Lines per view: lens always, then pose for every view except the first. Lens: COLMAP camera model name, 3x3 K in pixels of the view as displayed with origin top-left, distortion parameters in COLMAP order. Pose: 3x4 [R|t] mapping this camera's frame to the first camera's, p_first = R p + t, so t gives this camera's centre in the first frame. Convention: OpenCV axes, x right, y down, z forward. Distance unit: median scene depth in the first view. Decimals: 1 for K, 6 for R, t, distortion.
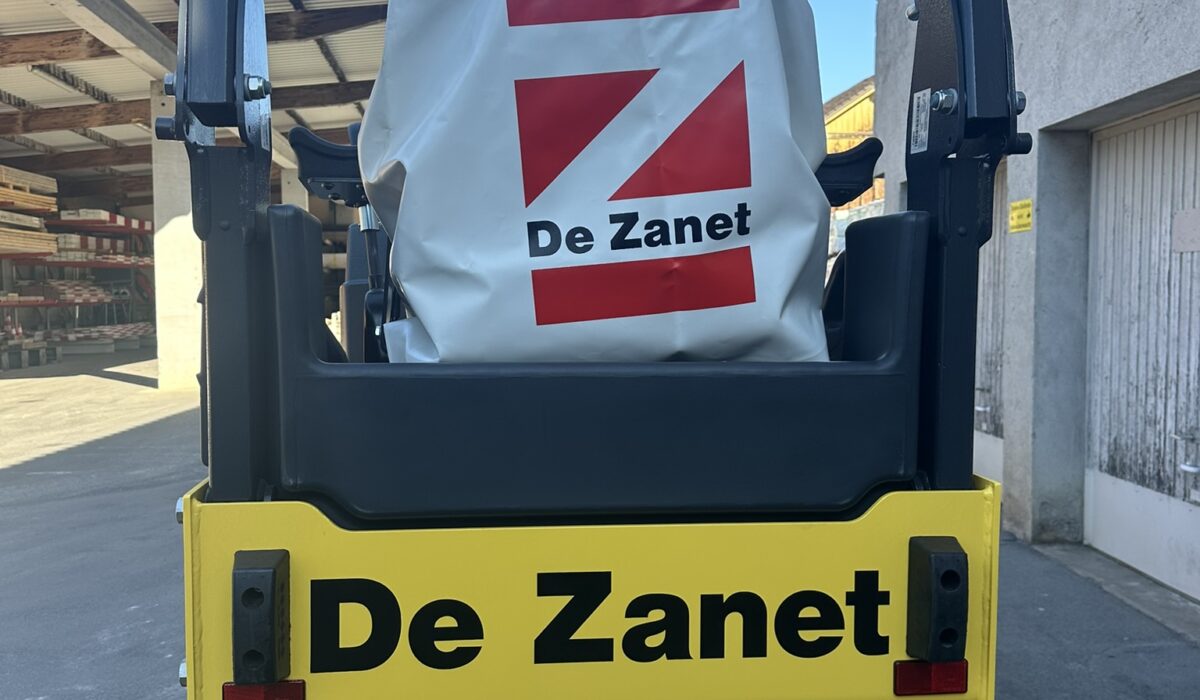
lens RADIAL K [[1086.9, 0, 609.9], [0, 1086.9, 381.2], [0, 0, 1]] dist [0.122769, -0.216731]
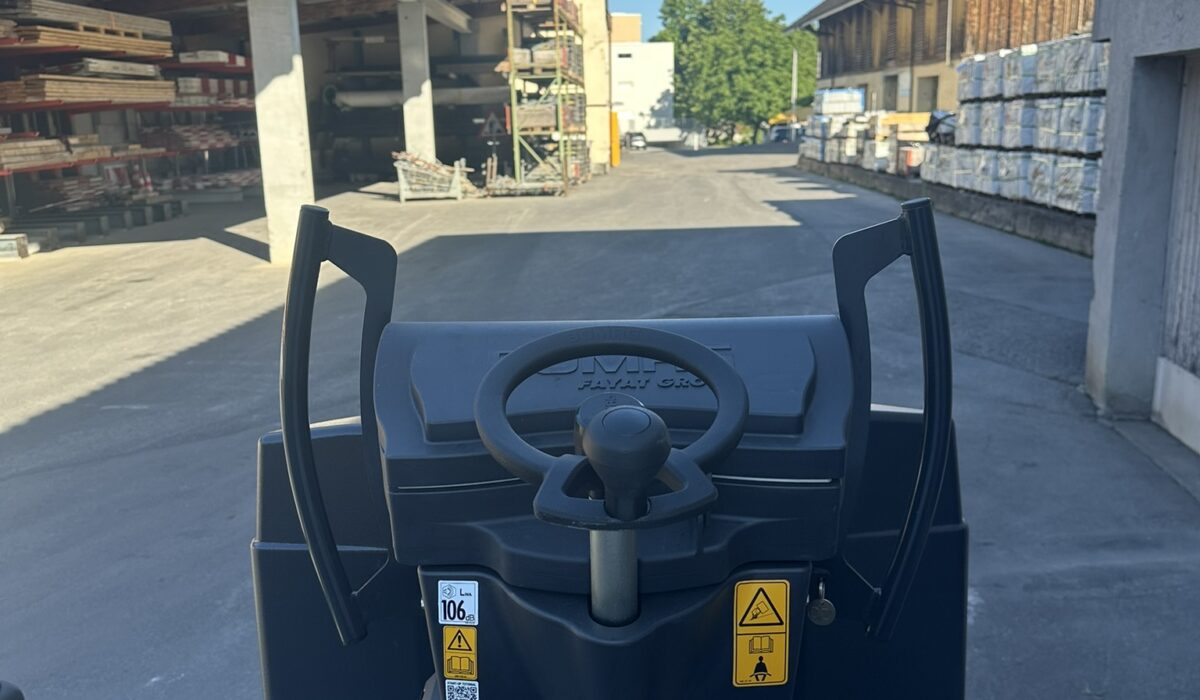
lens RADIAL K [[1086.9, 0, 621.9], [0, 1086.9, 356.2], [0, 0, 1]] dist [0.122769, -0.216731]
pose [[0.993217, 0.008792, -0.115947, -0.000363], [0.008430, 0.989069, 0.147210, -0.177001], [0.115974, -0.147188, 0.982286, 0.340747]]
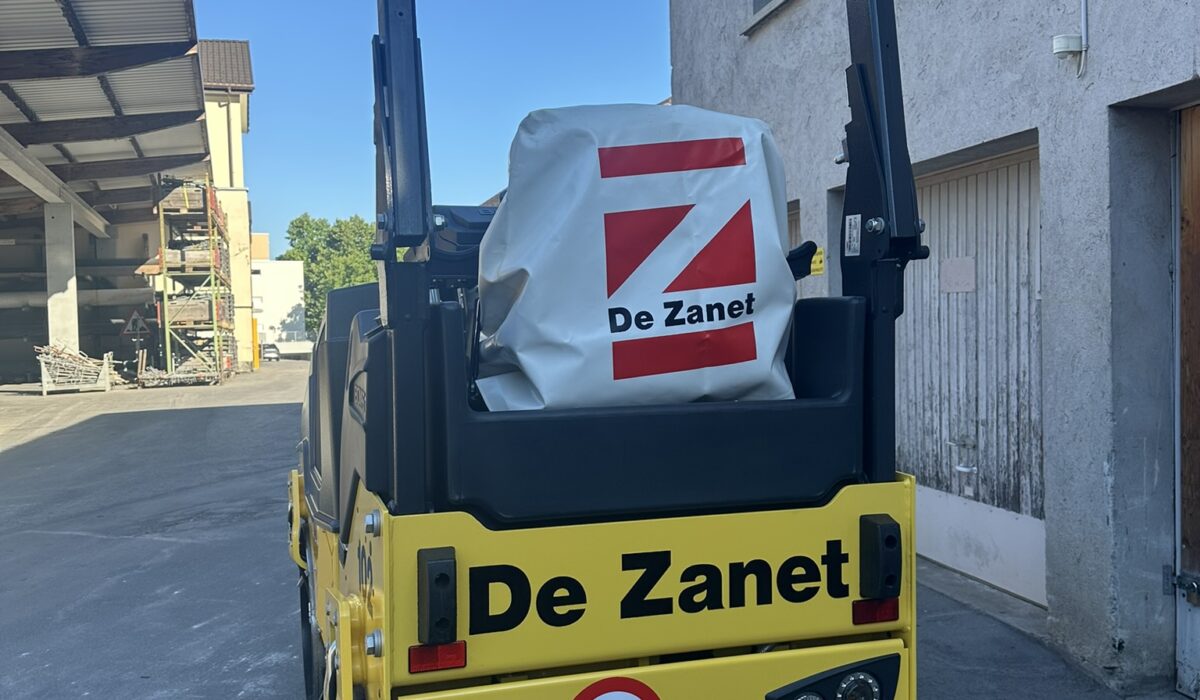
lens RADIAL K [[1086.9, 0, 600.9], [0, 1086.9, 371.5], [0, 0, 1]] dist [0.122769, -0.216731]
pose [[0.979296, -0.028564, 0.200407, -0.126678], [0.035472, 0.998891, -0.030966, -0.006458], [-0.199300, 0.037434, 0.979223, -0.134672]]
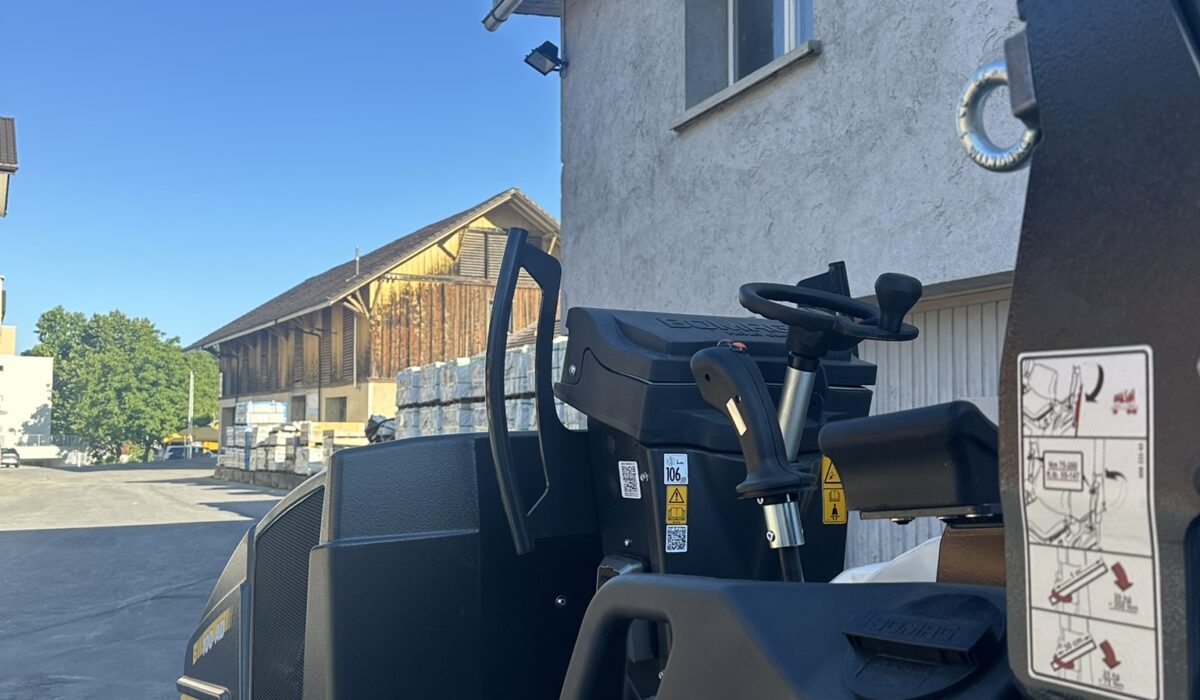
lens RADIAL K [[1086.9, 0, 578.7], [0, 1086.9, 362.0], [0, 0, 1]] dist [0.122769, -0.216731]
pose [[0.925085, 0.027162, 0.378786, -0.239796], [0.025460, 0.990759, -0.133225, -0.071967], [-0.378905, 0.132889, 0.915845, 0.239497]]
